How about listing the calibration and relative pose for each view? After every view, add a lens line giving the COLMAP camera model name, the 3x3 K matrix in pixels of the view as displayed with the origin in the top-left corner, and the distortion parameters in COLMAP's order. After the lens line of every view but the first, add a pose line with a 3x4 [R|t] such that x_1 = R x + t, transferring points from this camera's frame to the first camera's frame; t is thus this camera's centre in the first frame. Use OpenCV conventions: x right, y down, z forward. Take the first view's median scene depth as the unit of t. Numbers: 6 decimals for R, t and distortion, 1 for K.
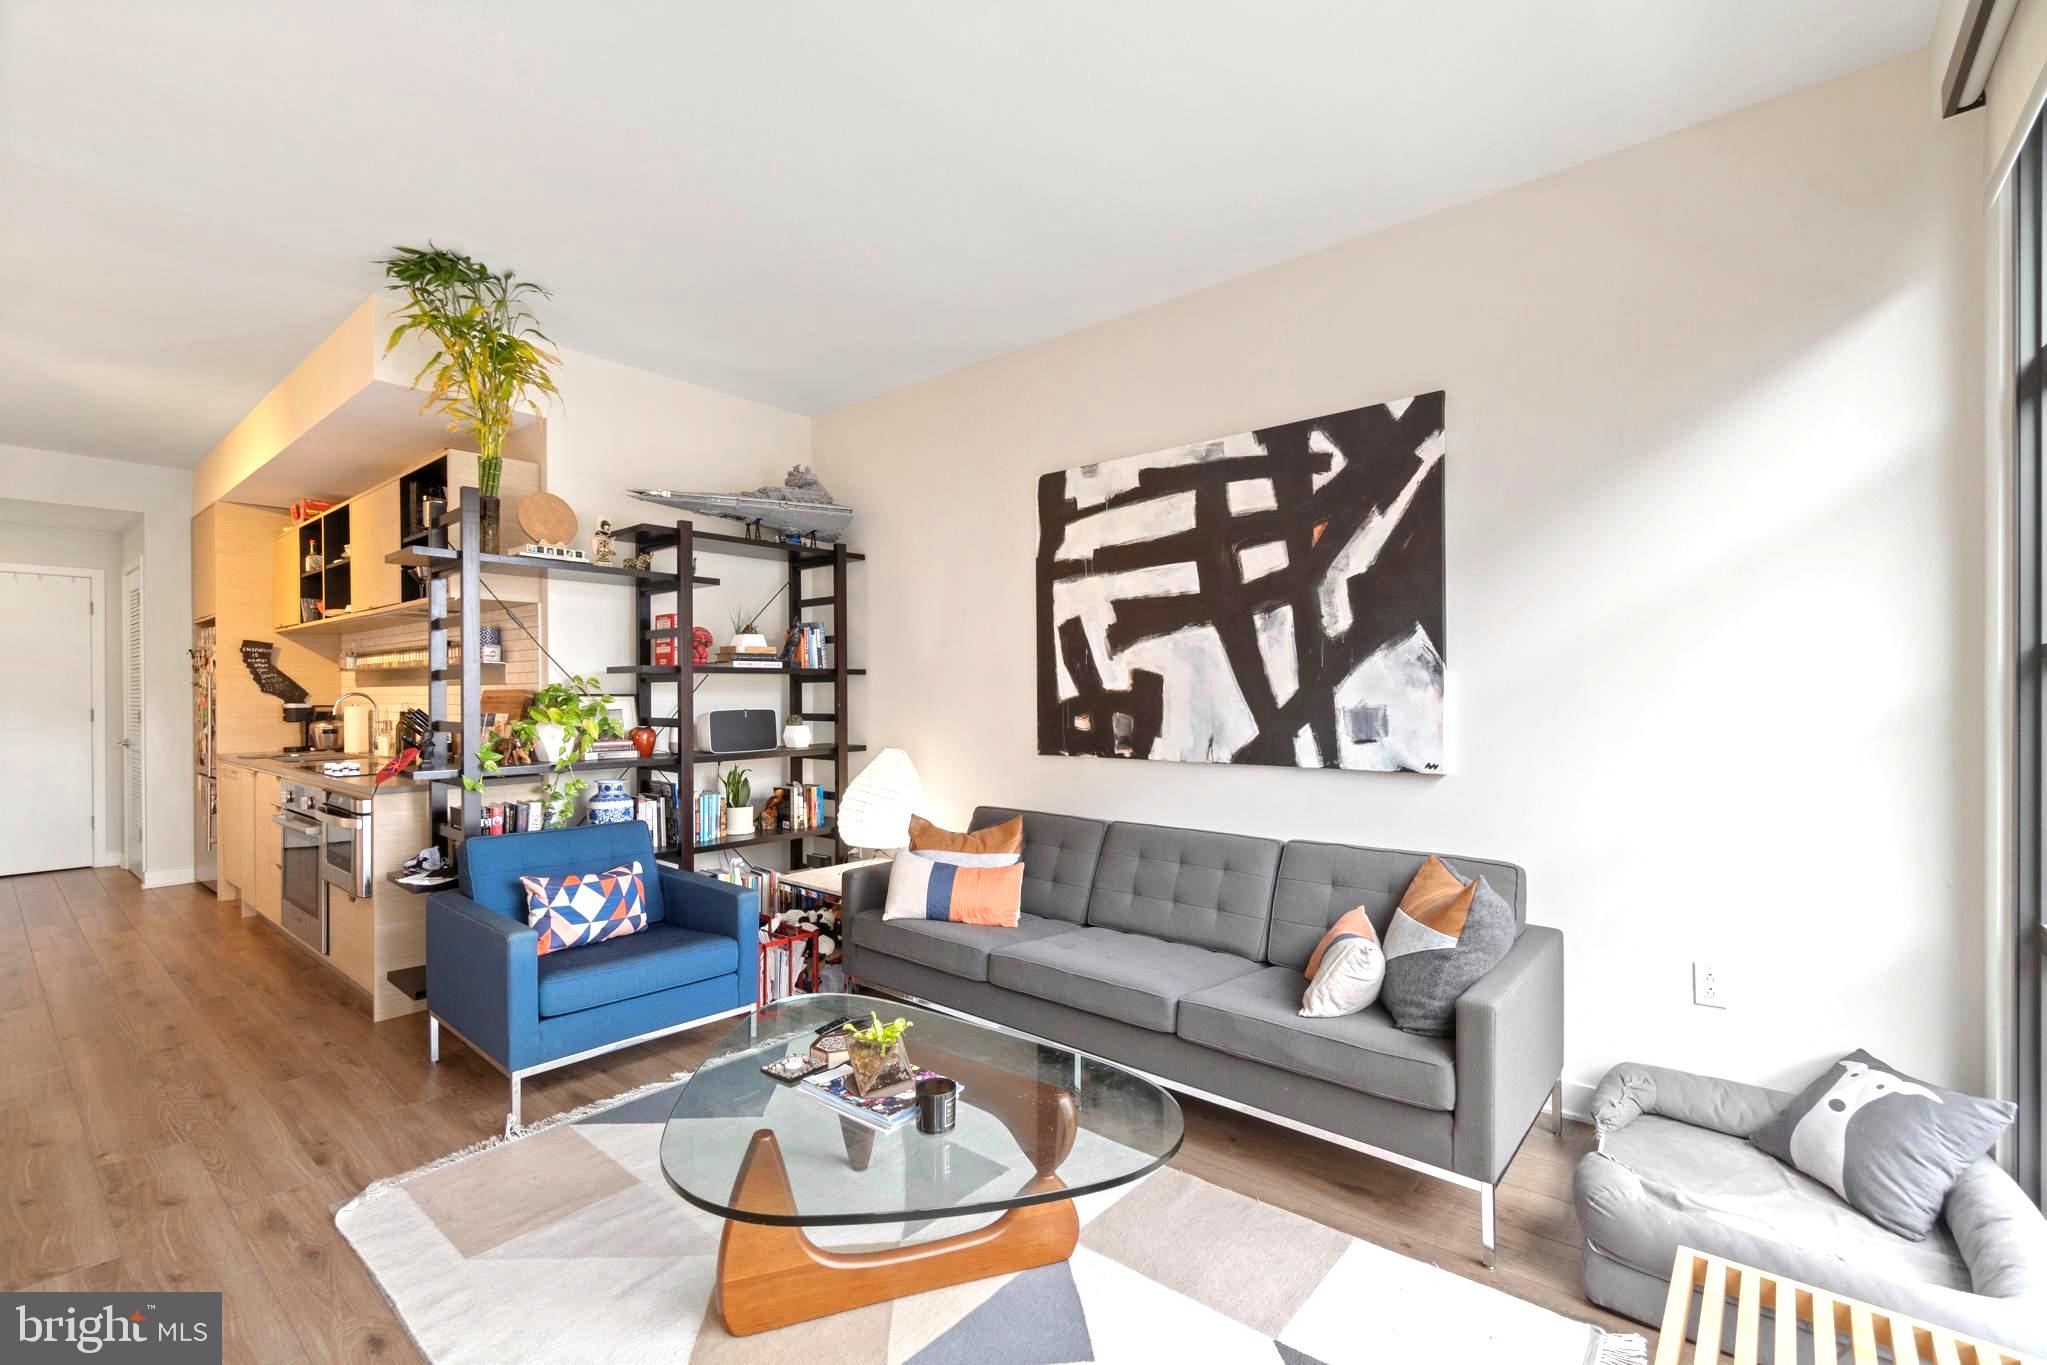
lens RADIAL K [[892.2, 0, 1016.3], [0, 892.2, 709.2], [0, 0, 1]] dist [-0.003882, 0.000646]
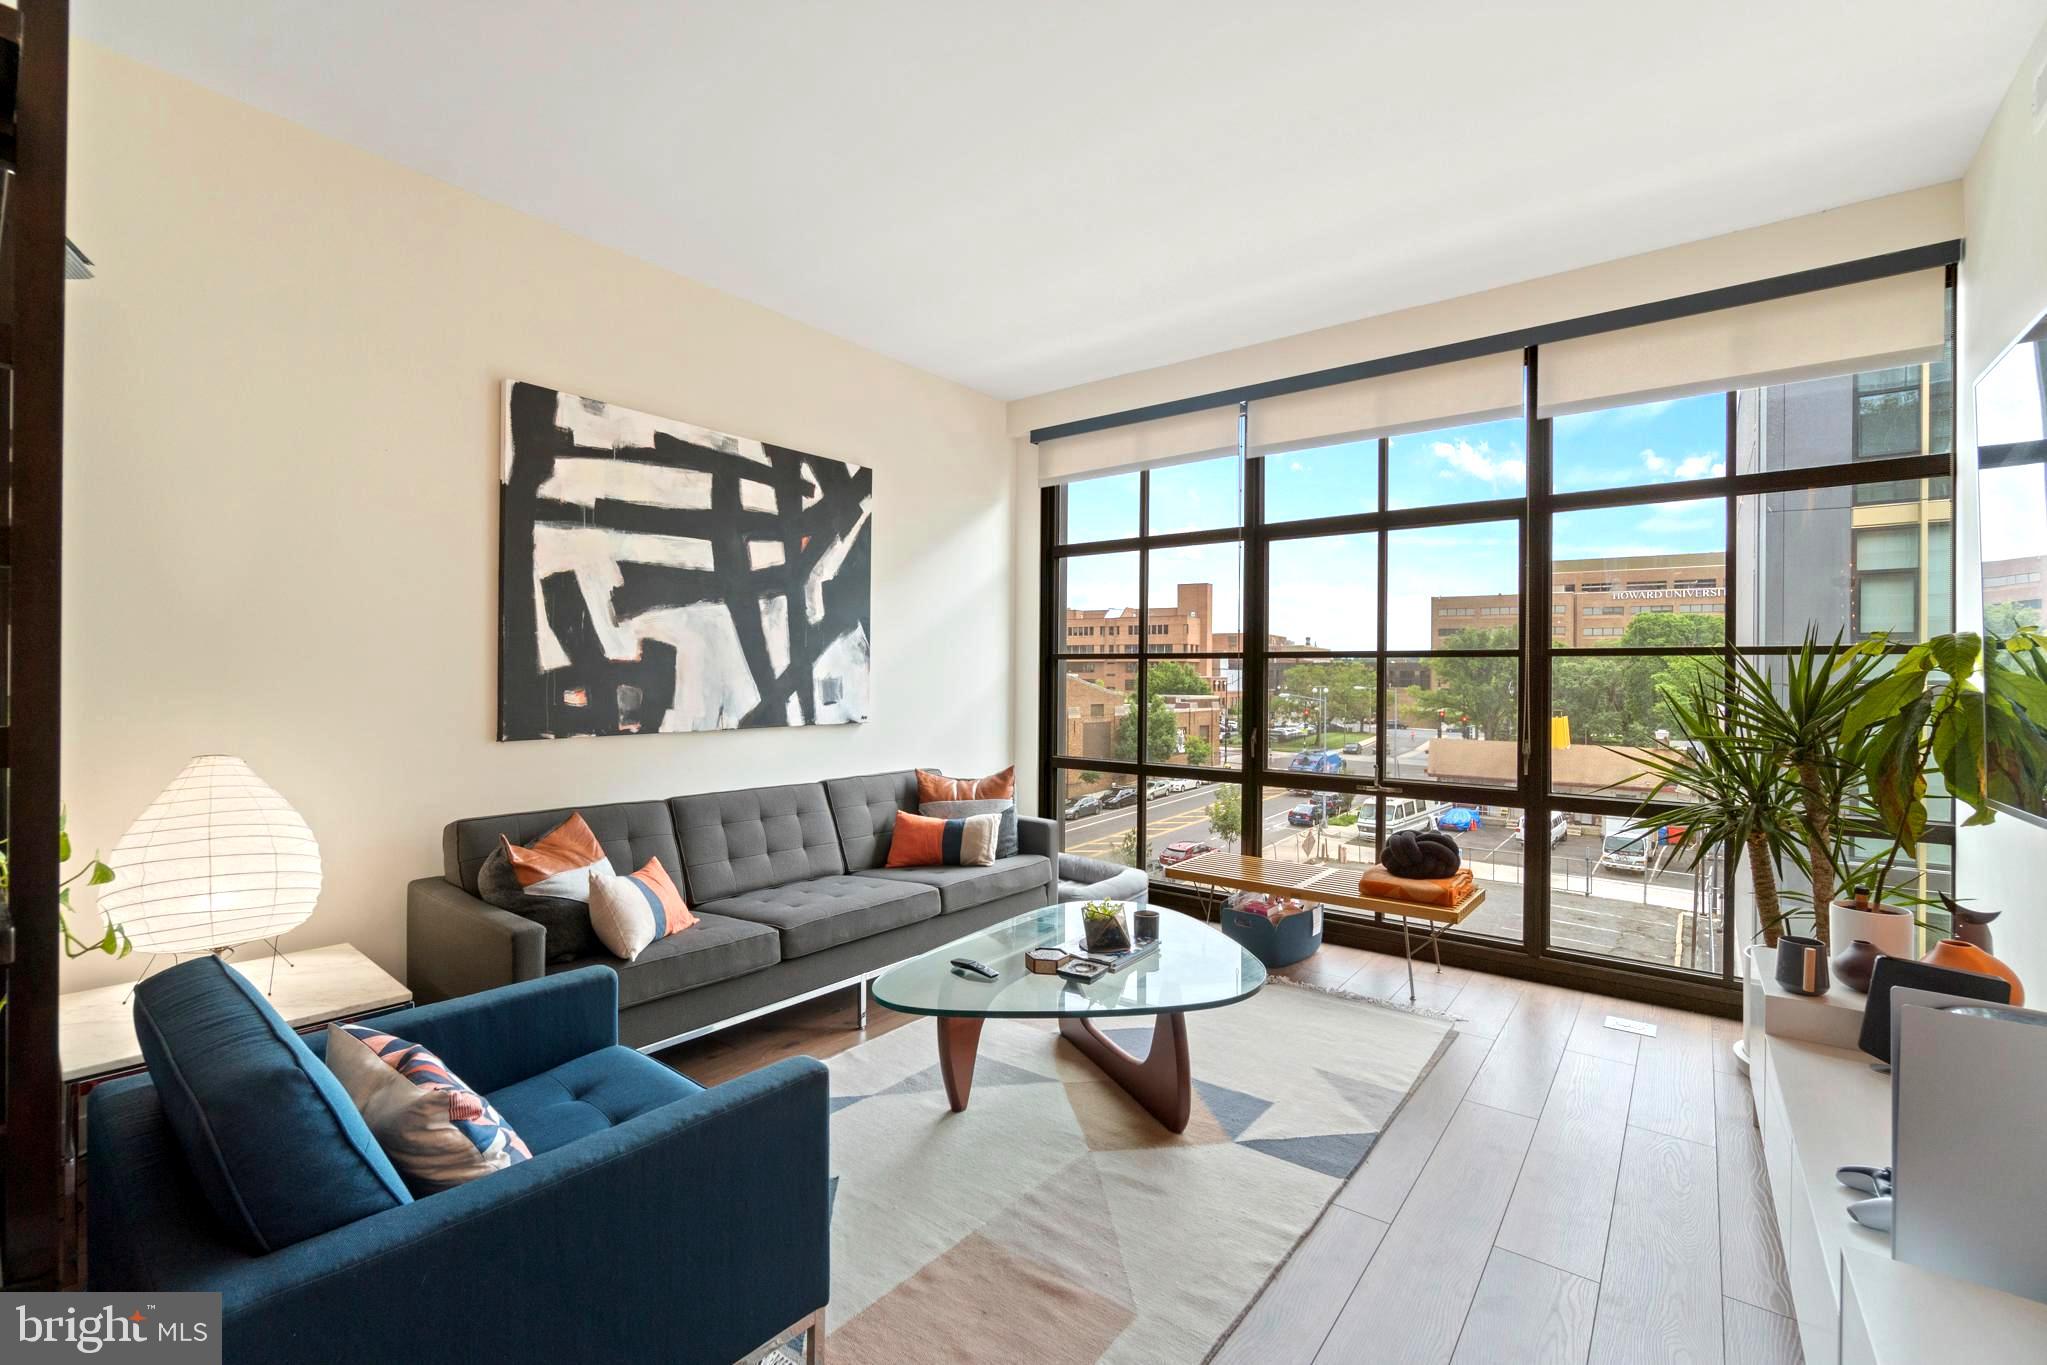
lens RADIAL K [[892.2, 0, 1024.6], [0, 892.2, 677.5], [0, 0, 1]] dist [-0.003882, 0.000646]
pose [[-0.052413, -0.001539, 0.998624, -0.881174], [0.004359, 0.999989, 0.001770, -0.003829], [-0.998616, 0.004446, -0.052405, 0.687879]]
